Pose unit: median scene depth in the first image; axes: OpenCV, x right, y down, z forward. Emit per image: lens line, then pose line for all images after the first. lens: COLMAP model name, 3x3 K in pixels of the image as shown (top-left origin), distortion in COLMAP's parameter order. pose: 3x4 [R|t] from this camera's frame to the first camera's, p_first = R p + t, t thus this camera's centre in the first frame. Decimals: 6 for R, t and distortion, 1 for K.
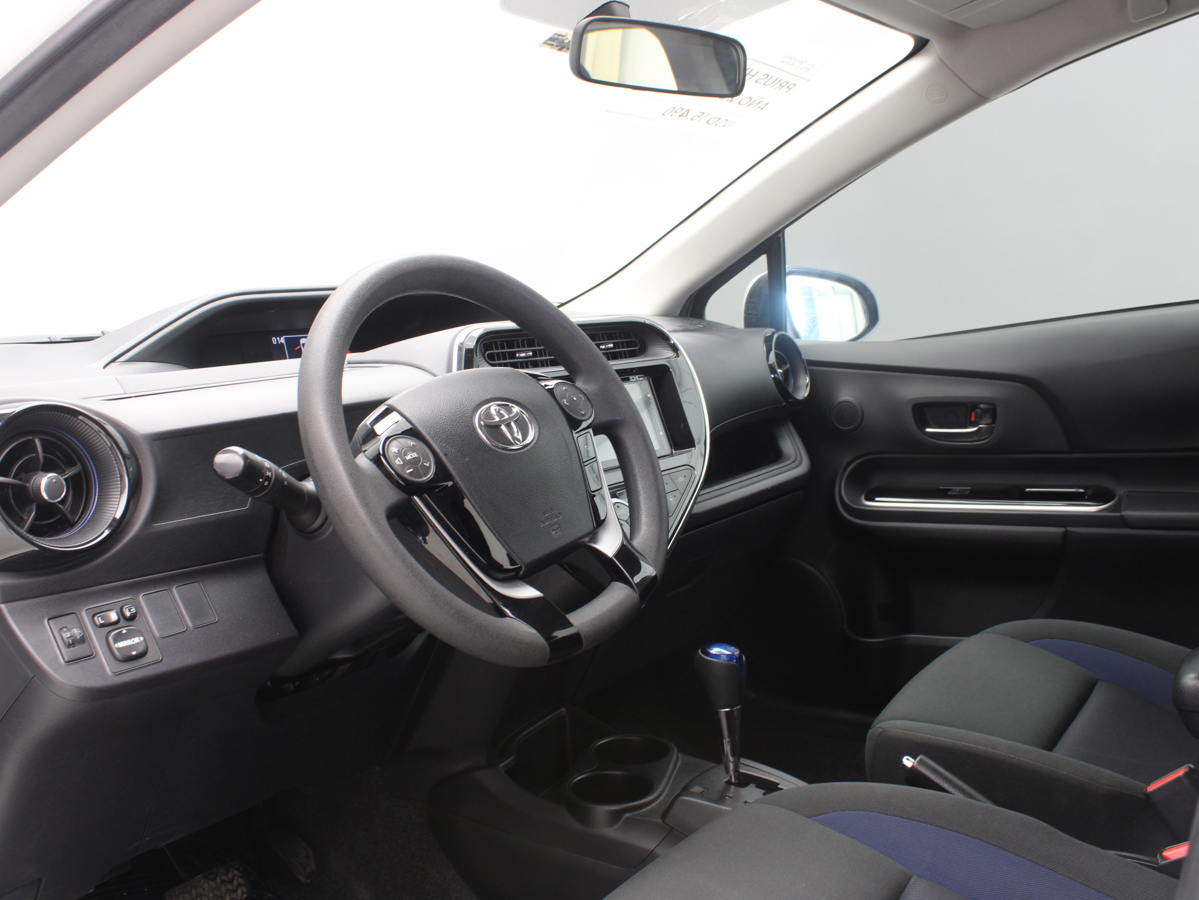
lens RADIAL K [[1209.3, 0, 599.5], [0, 1209.3, 450.0], [0, 0, 1]] dist [-0.151512, 0.127719]
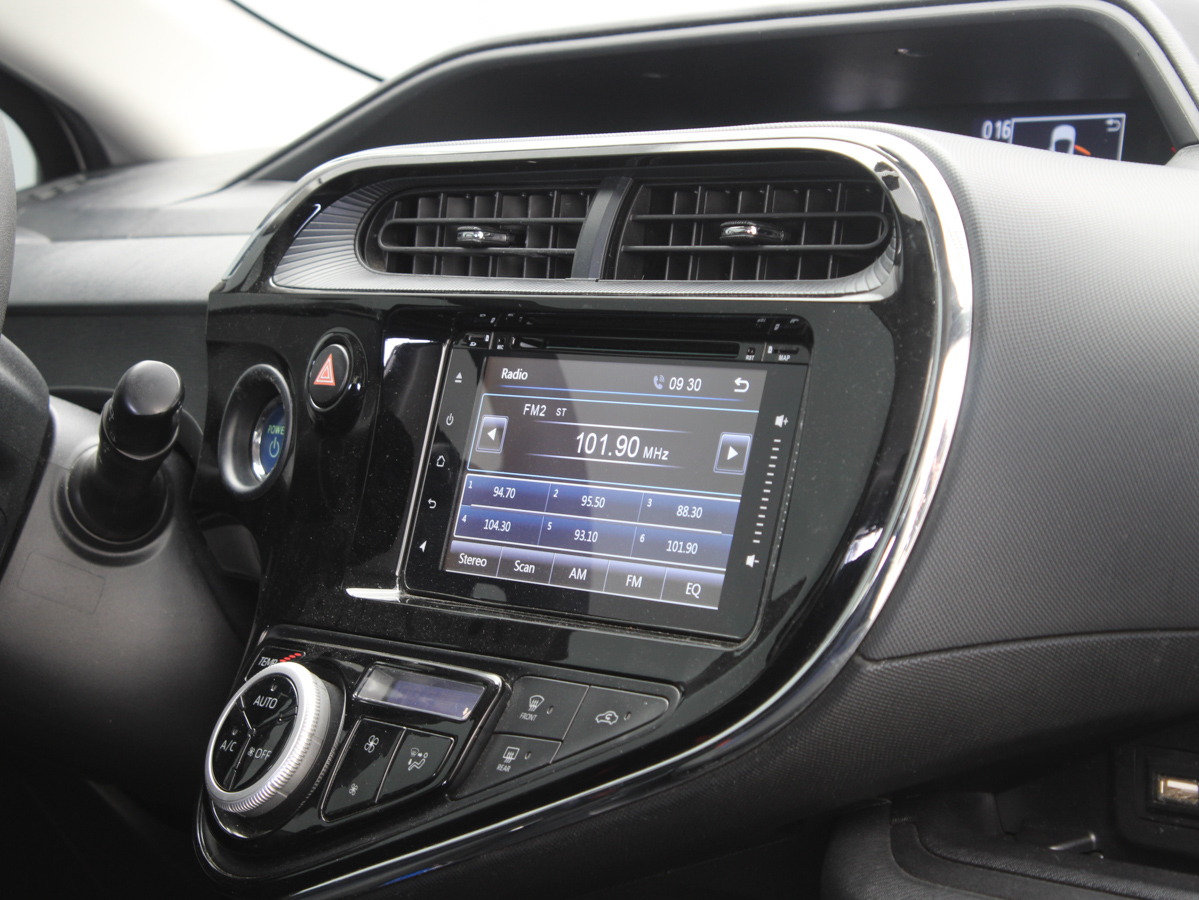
lens RADIAL K [[3164.9, 0, 599.5], [0, 3164.9, 450.0], [0, 0, 1]] dist [0.076777, 0.132205]
pose [[-0.298300, 0.161879, -0.940645, 1.057798], [-0.044371, 0.982096, 0.183084, -0.243248], [0.953440, 0.096351, -0.285776, 1.671933]]
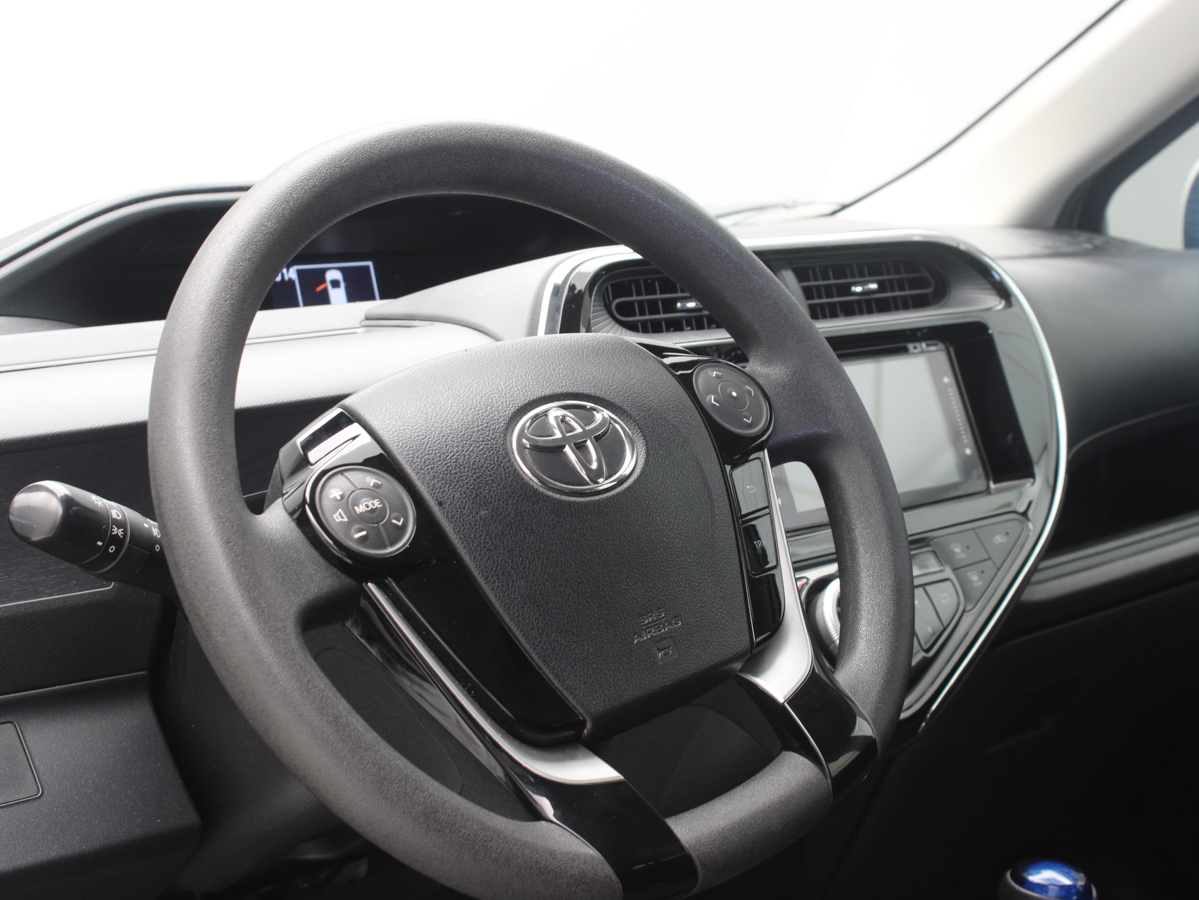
lens RADIAL K [[2010.2, 0, 599.5], [0, 2010.2, 450.0], [0, 0, 1]] dist [-0.019735, 0.105450]
pose [[0.977447, 0.019161, -0.210311, 0.111809], [-0.018440, 0.999815, 0.005390, -0.022865], [0.210375, -0.001390, 0.977620, 0.140488]]
